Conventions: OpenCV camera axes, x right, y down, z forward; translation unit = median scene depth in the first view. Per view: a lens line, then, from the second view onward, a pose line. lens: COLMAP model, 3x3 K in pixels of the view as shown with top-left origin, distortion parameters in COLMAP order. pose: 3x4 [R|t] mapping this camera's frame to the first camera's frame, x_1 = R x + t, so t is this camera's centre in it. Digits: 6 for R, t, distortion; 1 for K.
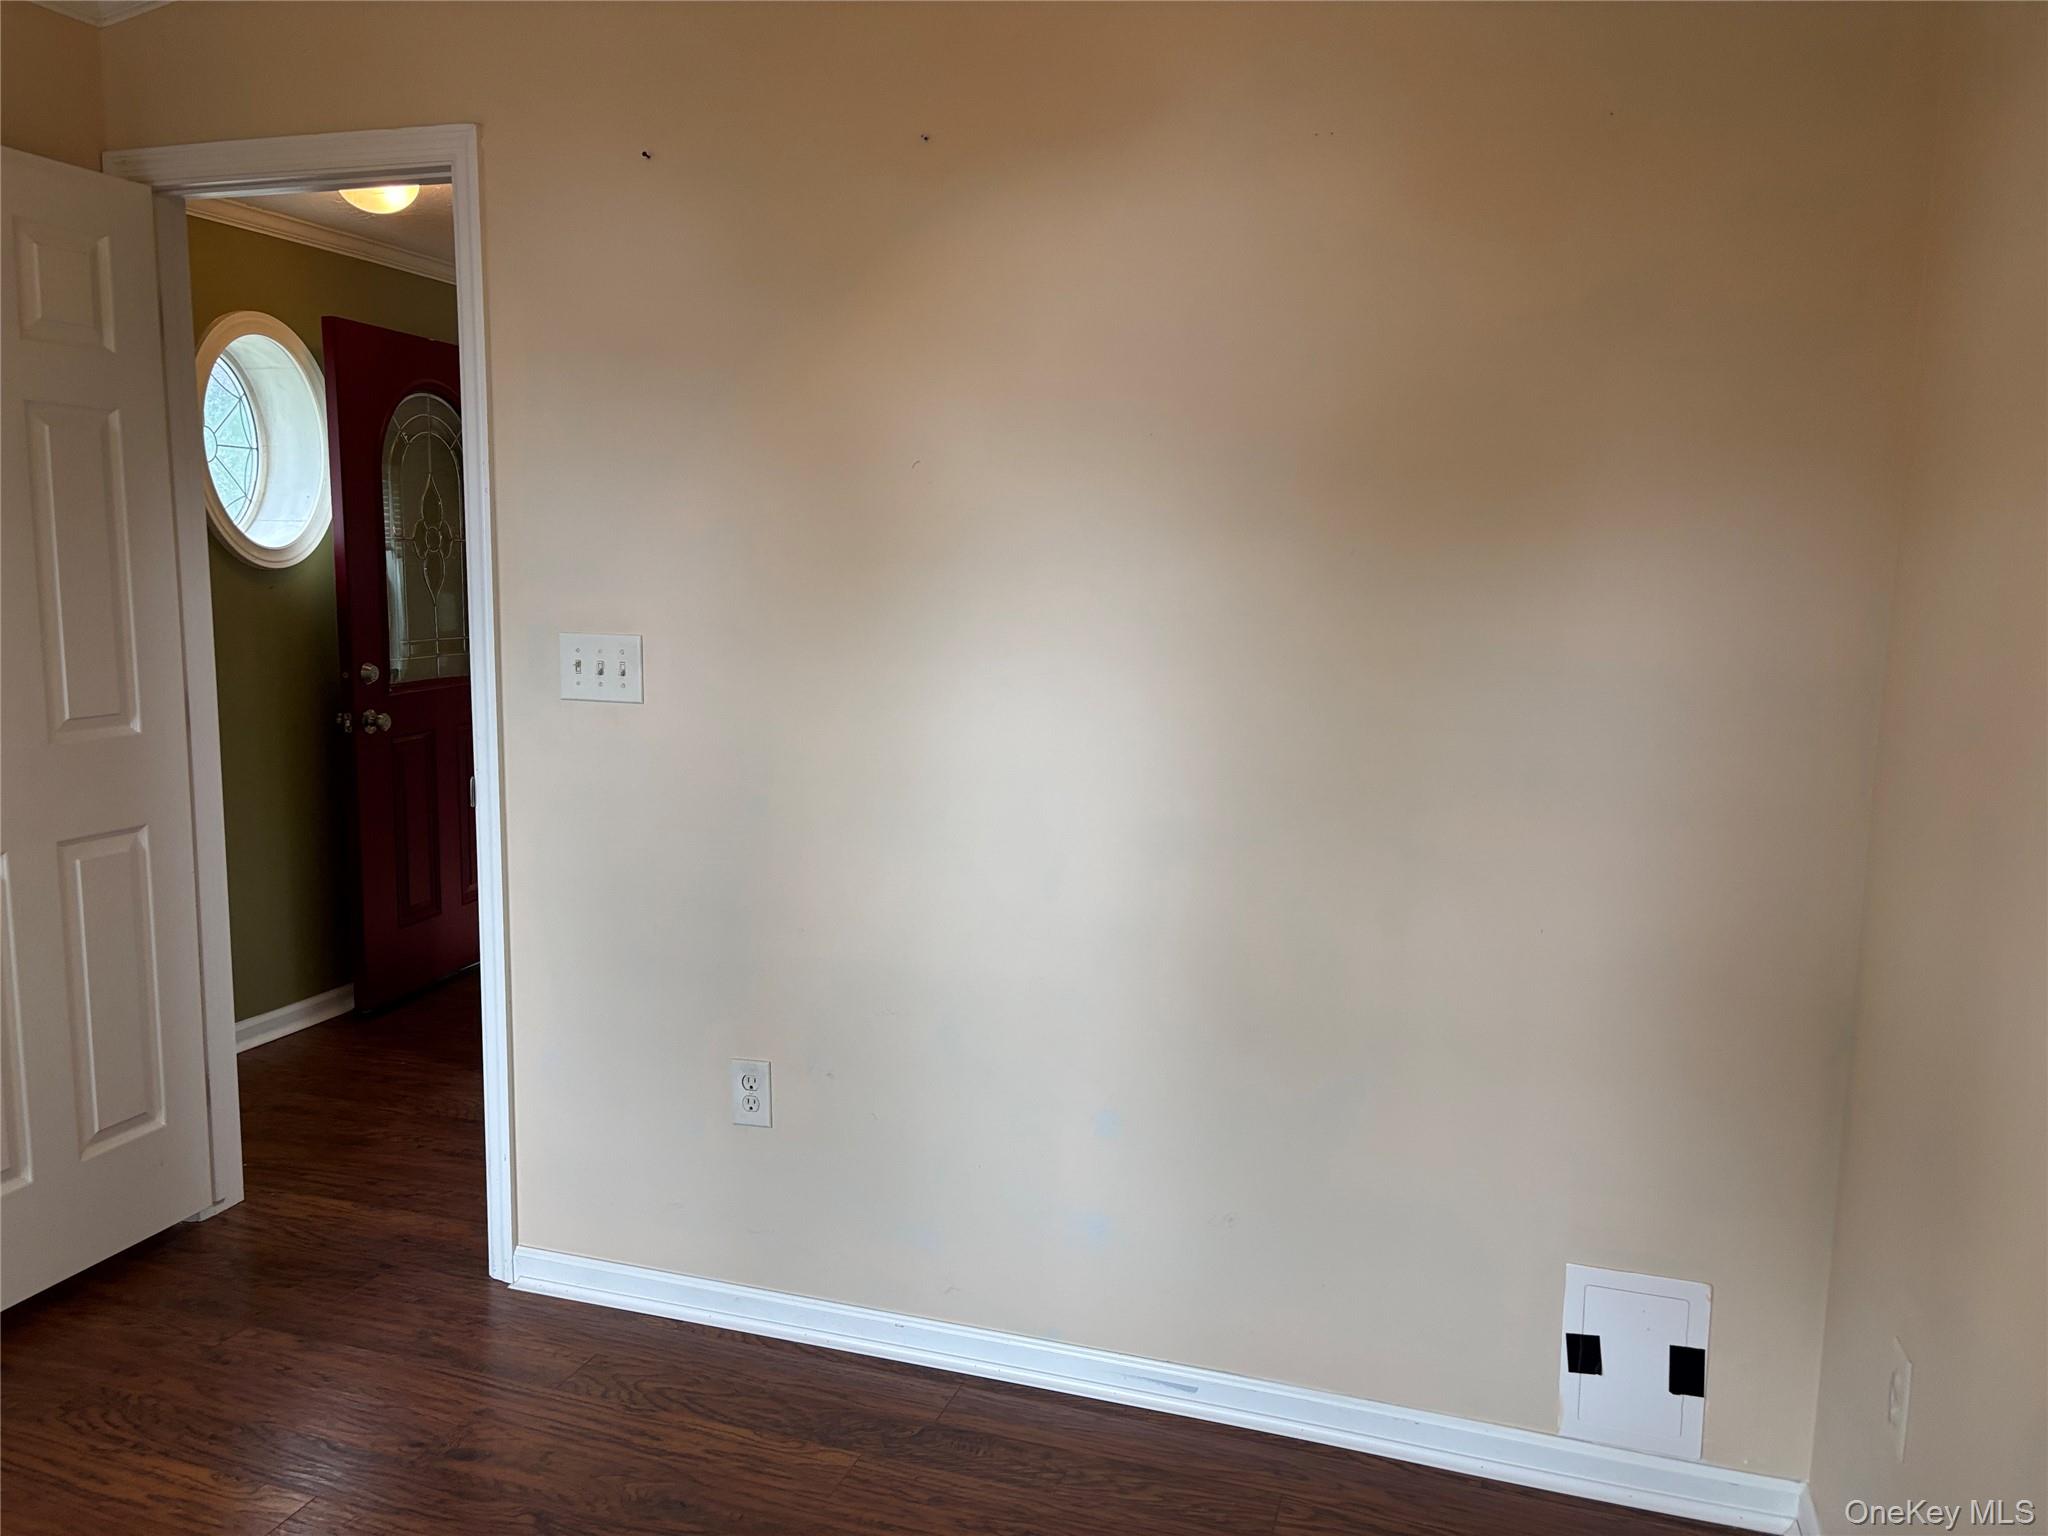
lens RADIAL K [[1548.6, 0, 1015.1], [0, 1548.6, 773.5], [0, 0, 1]] dist [0.064317, -0.067164]
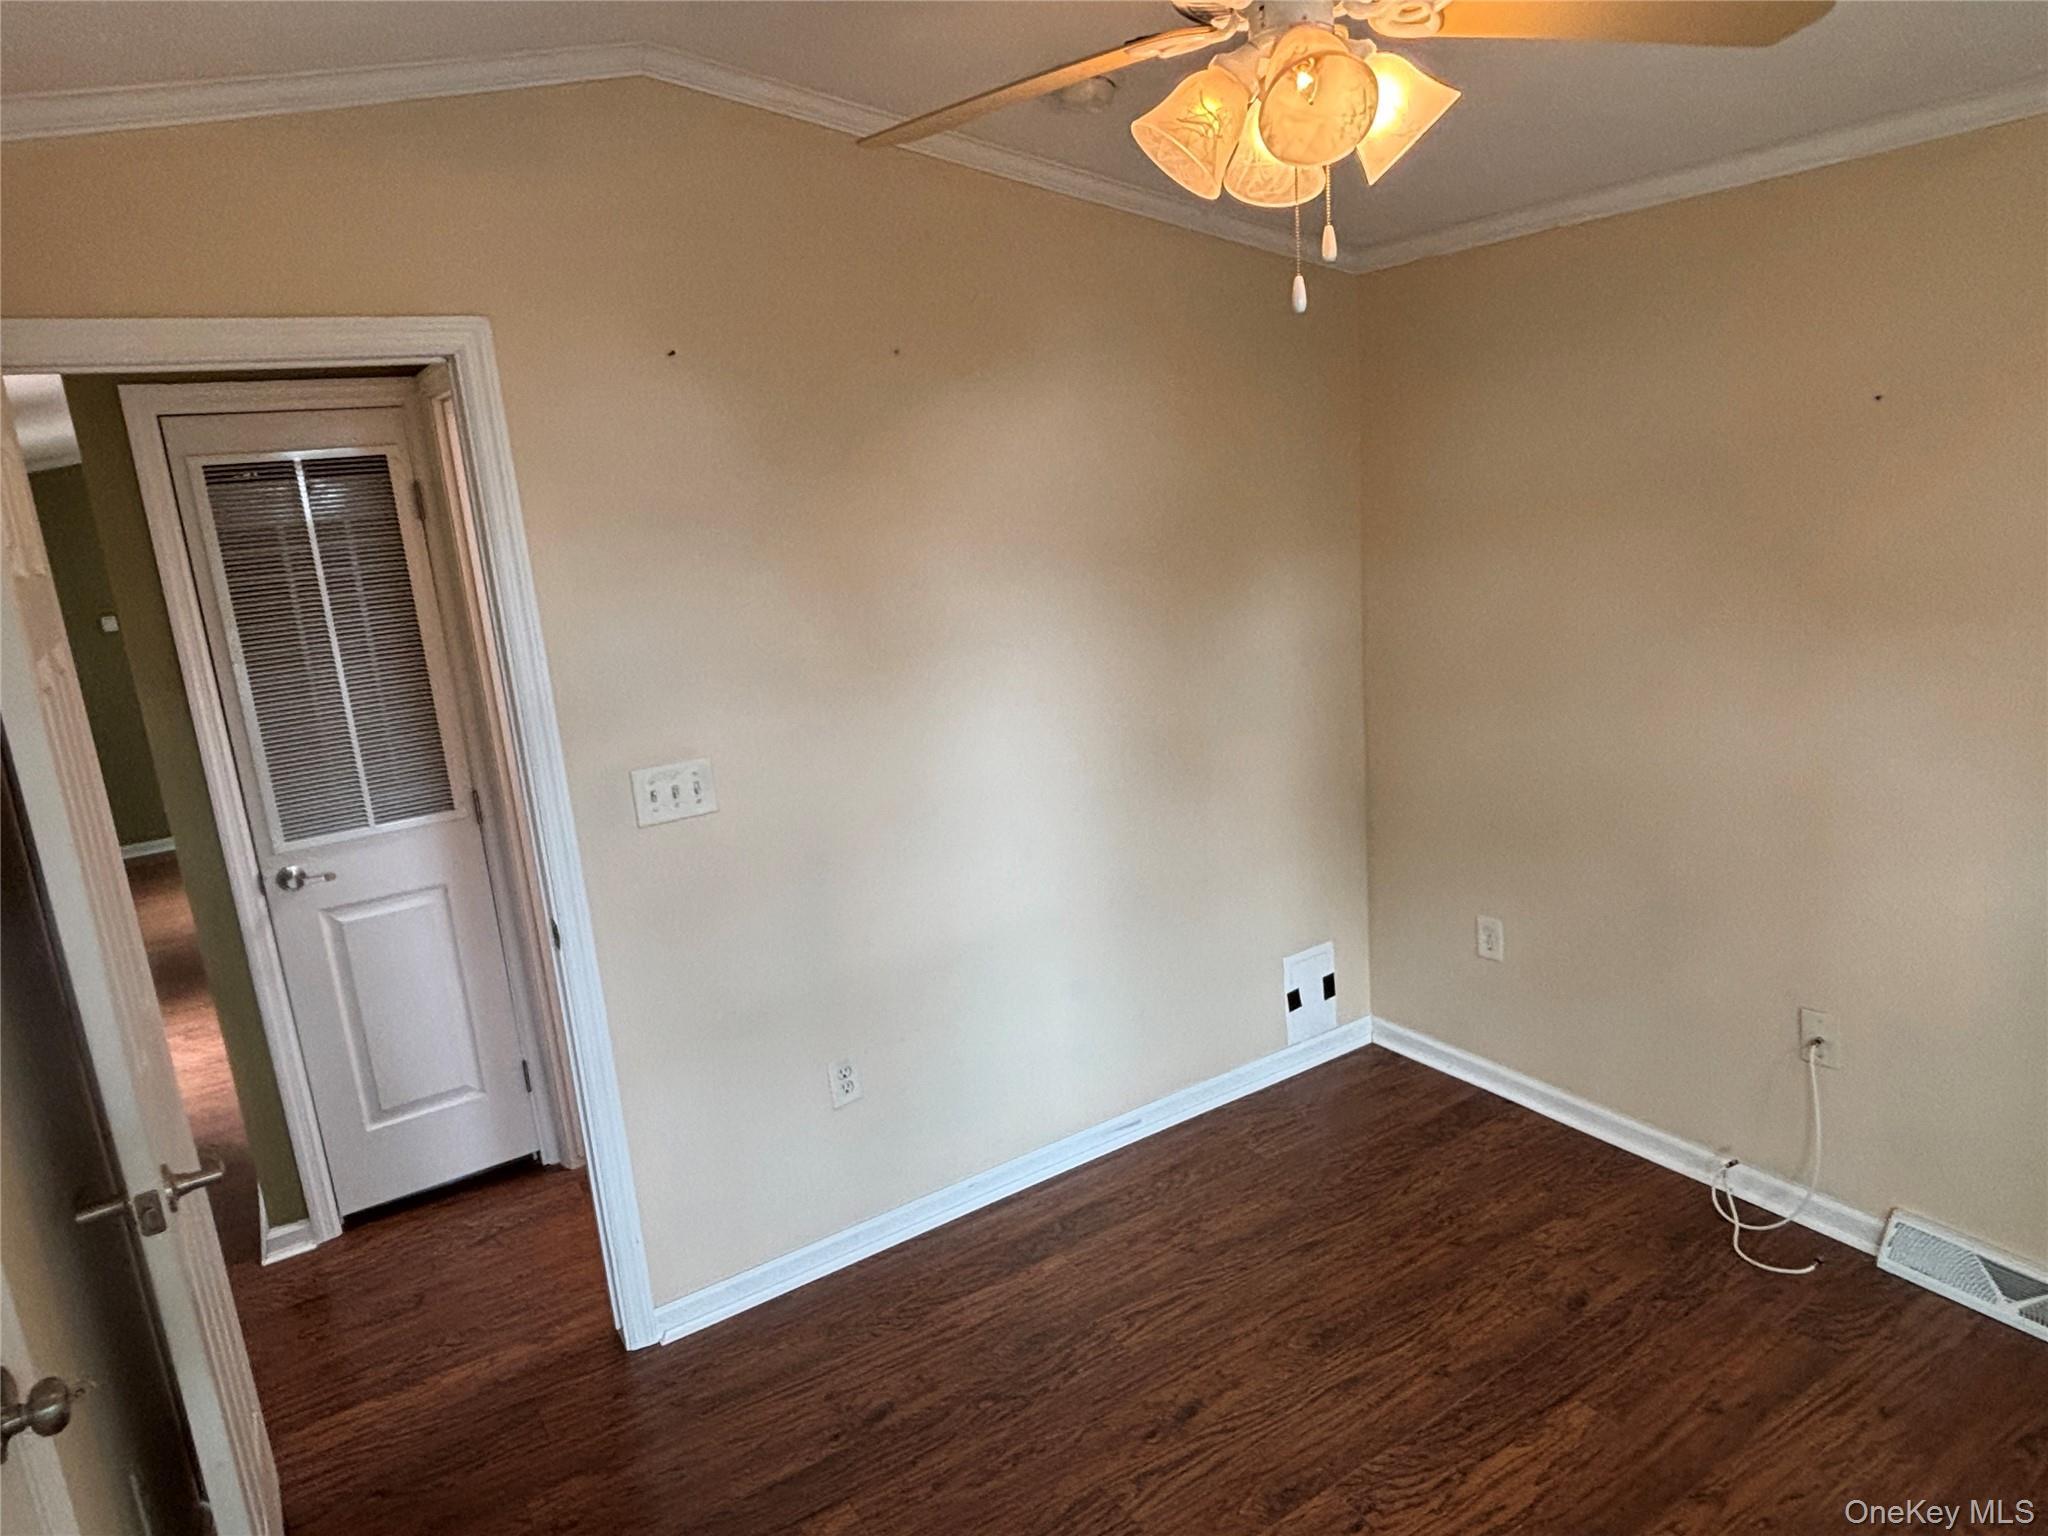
lens RADIAL K [[1243.9, 0, 1008.5], [0, 1243.9, 762.4], [0, 0, 1]] dist [0.000882, -0.006247]
pose [[0.630061, -0.235573, 0.739951, -0.784594], [0.199208, 0.970021, 0.139194, -0.167078], [-0.750559, 0.059703, 0.658101, 0.204844]]
